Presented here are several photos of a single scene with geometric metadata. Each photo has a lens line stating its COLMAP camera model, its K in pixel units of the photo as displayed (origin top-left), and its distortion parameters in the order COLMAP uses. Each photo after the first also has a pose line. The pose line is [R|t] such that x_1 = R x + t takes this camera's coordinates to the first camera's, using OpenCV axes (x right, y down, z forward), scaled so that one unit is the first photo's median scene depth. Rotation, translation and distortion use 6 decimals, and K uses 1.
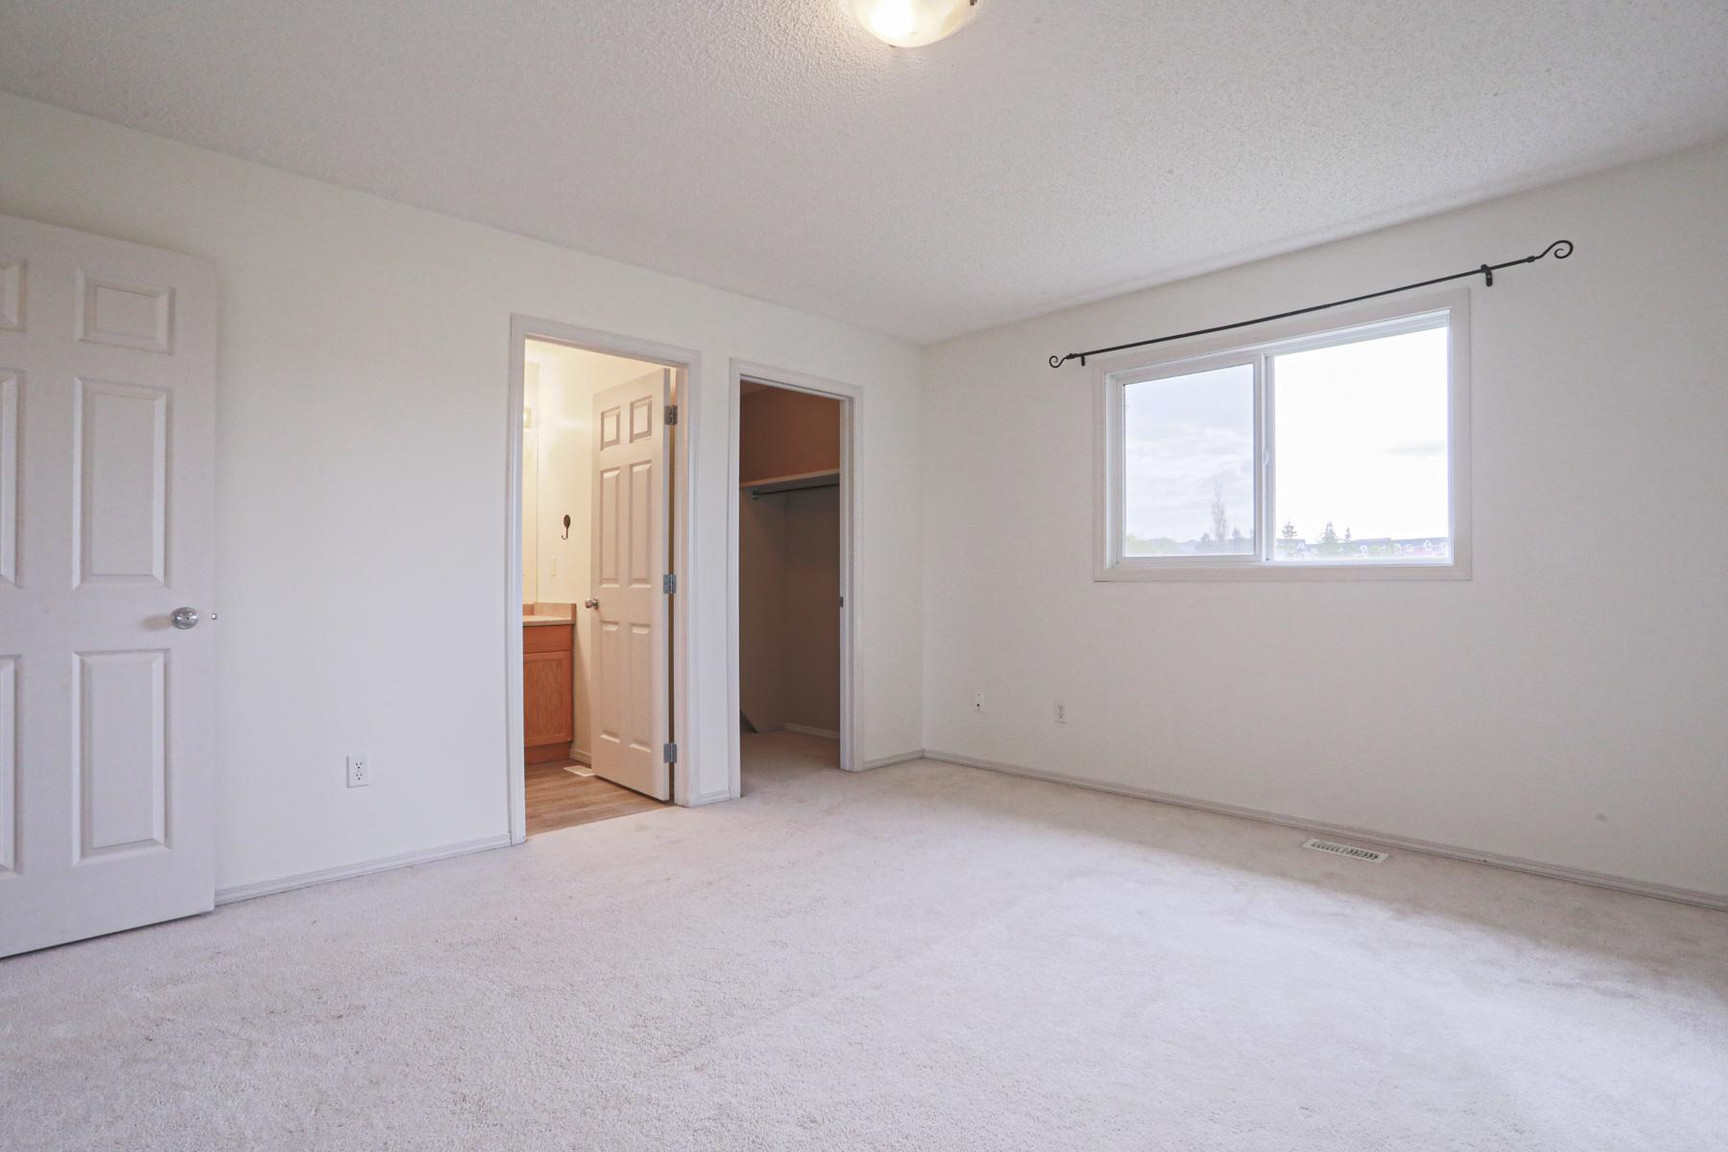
lens RADIAL K [[844.8, 0, 857.0], [0, 844.8, 575.0], [0, 0, 1]] dist [-0.068542, 0.028949]
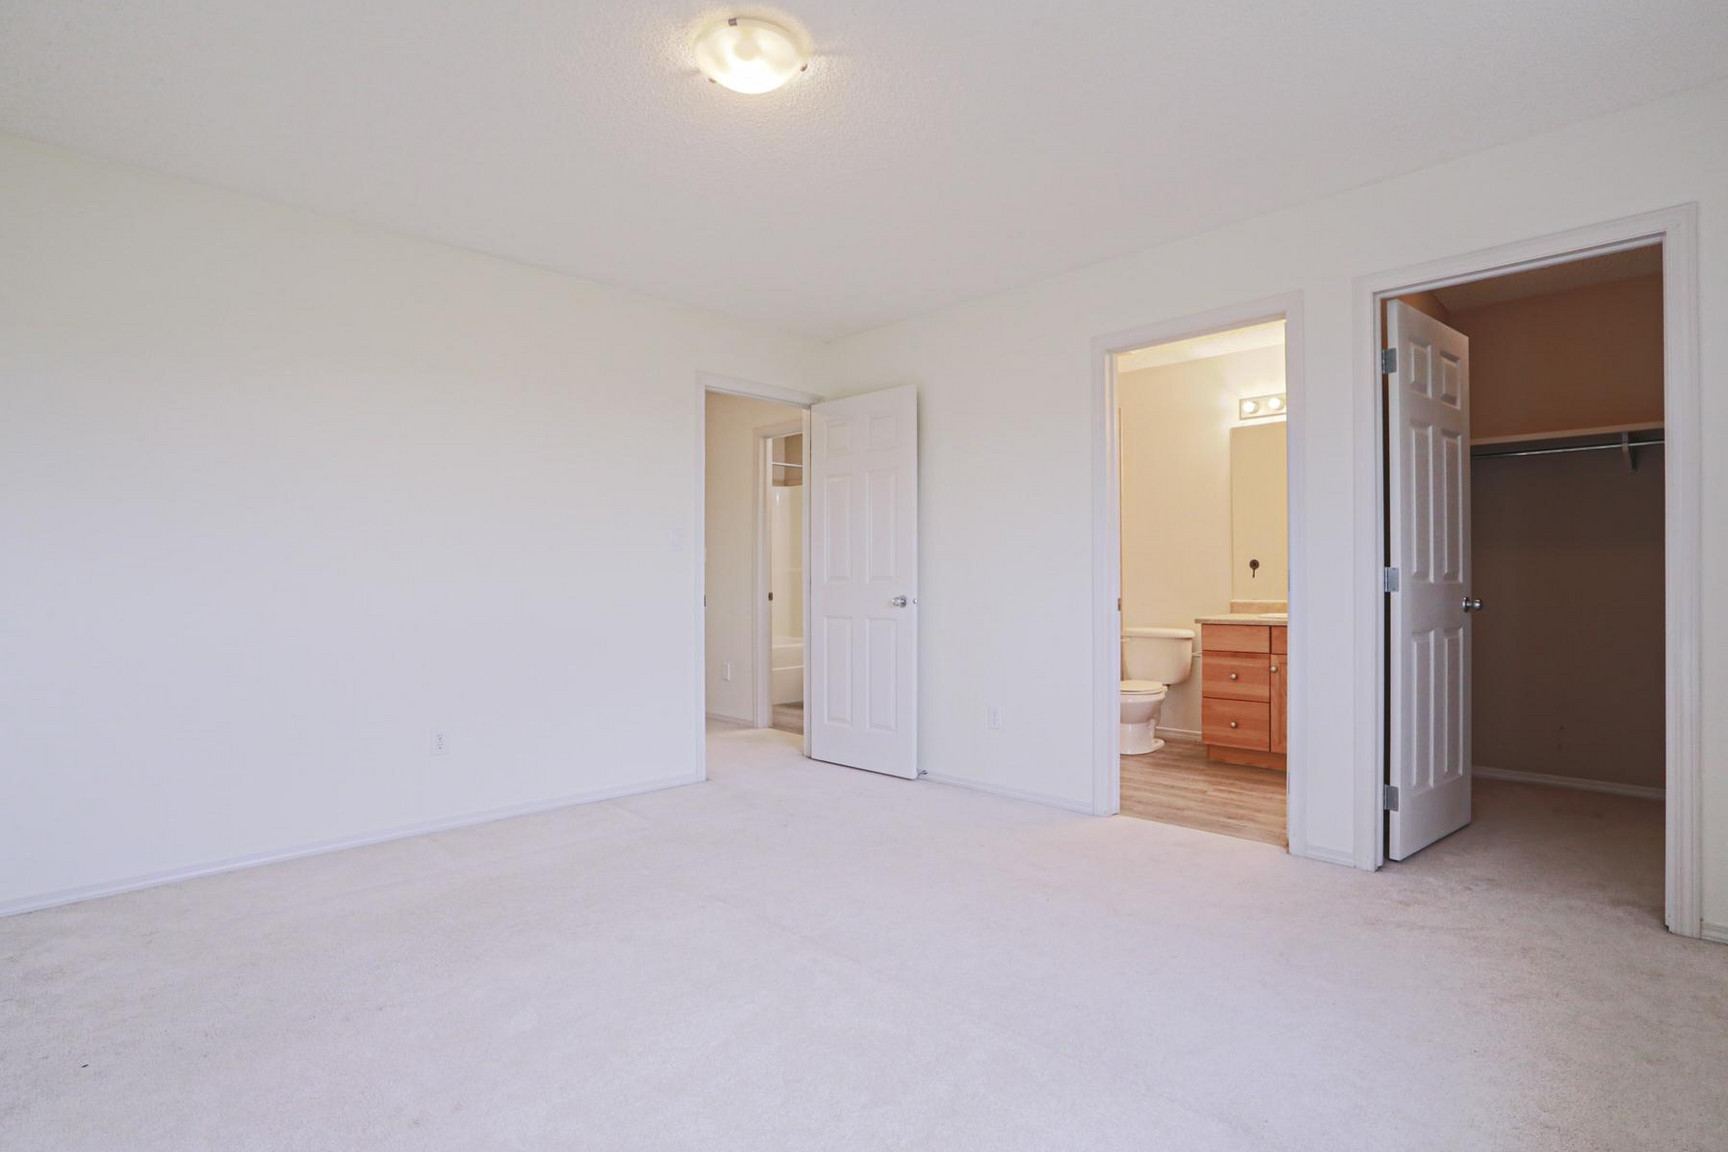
lens RADIAL K [[844.8, 0, 857.0], [0, 844.8, 575.0], [0, 0, 1]] dist [-0.068542, 0.028949]
pose [[0.019479, 0.000373, -0.999810, 0.619436], [0.016170, 0.999869, 0.000688, -0.004225], [0.999679, -0.016180, 0.019471, 0.580487]]
